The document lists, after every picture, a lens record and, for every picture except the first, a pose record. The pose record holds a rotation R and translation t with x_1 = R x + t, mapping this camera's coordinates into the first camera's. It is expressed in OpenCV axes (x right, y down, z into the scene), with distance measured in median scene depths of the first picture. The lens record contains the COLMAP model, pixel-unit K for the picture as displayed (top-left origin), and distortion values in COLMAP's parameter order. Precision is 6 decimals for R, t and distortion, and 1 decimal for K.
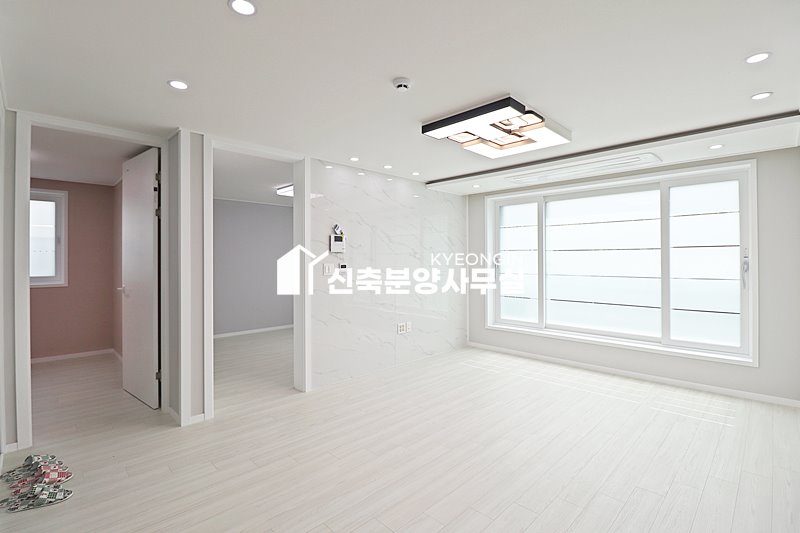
lens RADIAL K [[369.5, 0, 399.5], [0, 369.5, 259.7], [0, 0, 1]] dist [-0.001884, -0.013674]
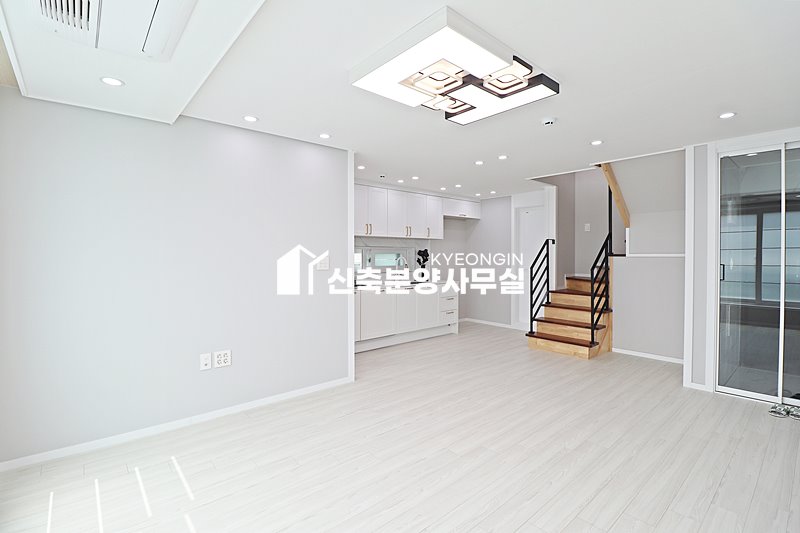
lens RADIAL K [[369.5, 0, 399.5], [0, 369.5, 259.7], [0, 0, 1]] dist [-0.001884, -0.013674]
pose [[-0.998357, 0.004721, 0.057097, 0.259870], [0.005575, 0.999875, 0.014815, 0.001563], [-0.057020, 0.015109, -0.998259, 1.314602]]
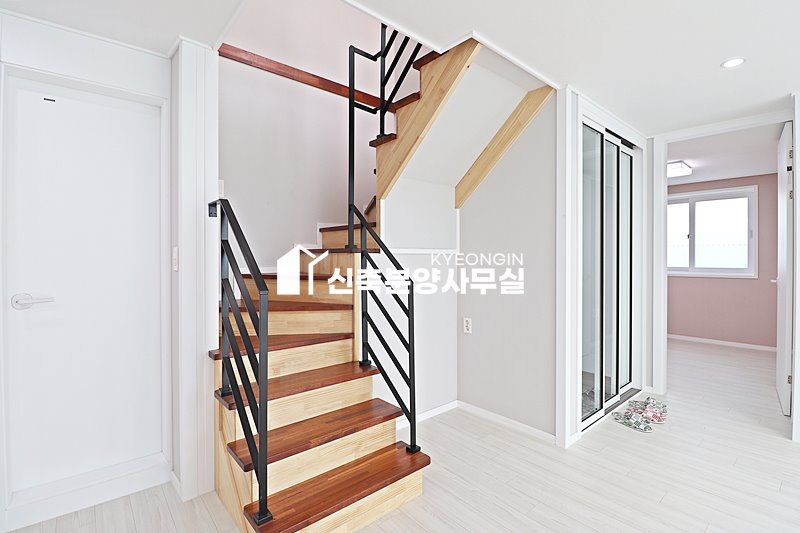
lens RADIAL K [[369.5, 0, 399.5], [0, 369.5, 259.7], [0, 0, 1]] dist [-0.001884, -0.013674]
pose [[-0.066211, 0.009394, -0.997761, 0.229775], [-0.004224, 0.999944, 0.009694, 0.019210], [0.997797, 0.004857, -0.066168, 0.104258]]
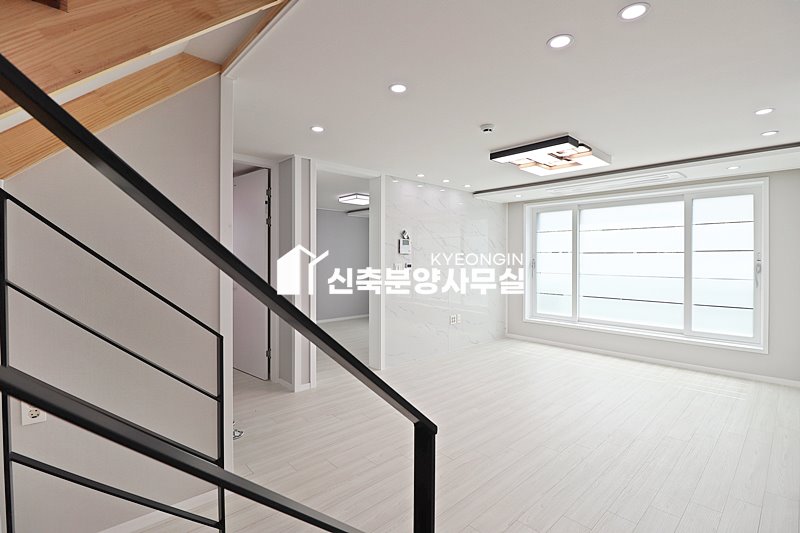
lens RADIAL K [[369.5, 0, 399.5], [0, 369.5, 259.7], [0, 0, 1]] dist [-0.001884, -0.013674]
pose [[0.999389, 0.007160, -0.034197, -0.147121], [-0.007018, 0.999966, 0.004257, -0.006021], [0.034226, -0.004015, 0.999406, -0.187900]]
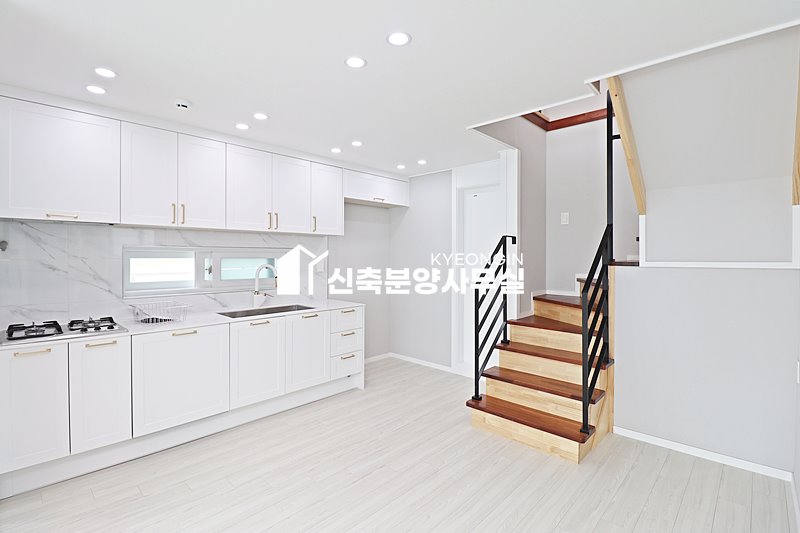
lens RADIAL K [[369.5, 0, 399.5], [0, 369.5, 259.7], [0, 0, 1]] dist [-0.001884, -0.013674]
pose [[-0.999289, 0.003463, -0.037556, 0.045138], [0.002962, 0.999906, 0.013382, -0.009540], [0.037599, 0.013261, -0.999205, 0.702358]]
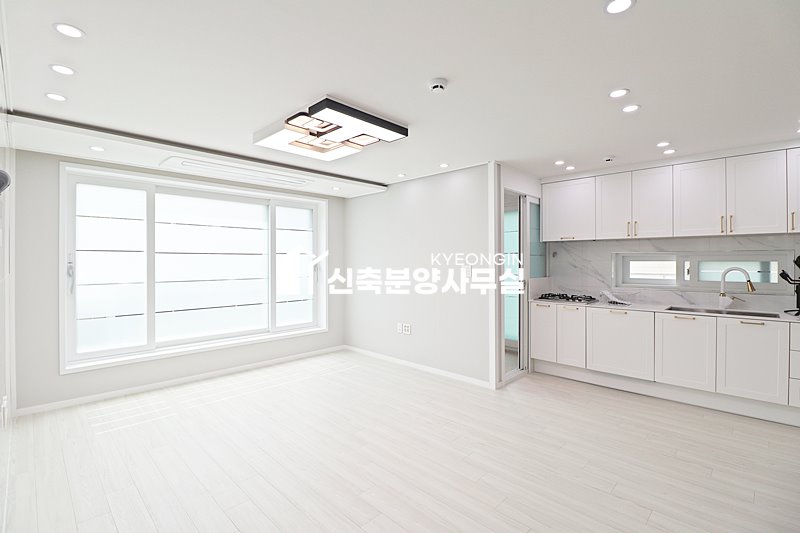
lens RADIAL K [[369.5, 0, 399.5], [0, 369.5, 259.7], [0, 0, 1]] dist [-0.001884, -0.013674]
pose [[-0.018787, 0.009591, 0.999778, -0.543473], [0.002919, 0.999950, -0.009538, 0.000405], [-0.999819, 0.002739, -0.018814, 0.617939]]
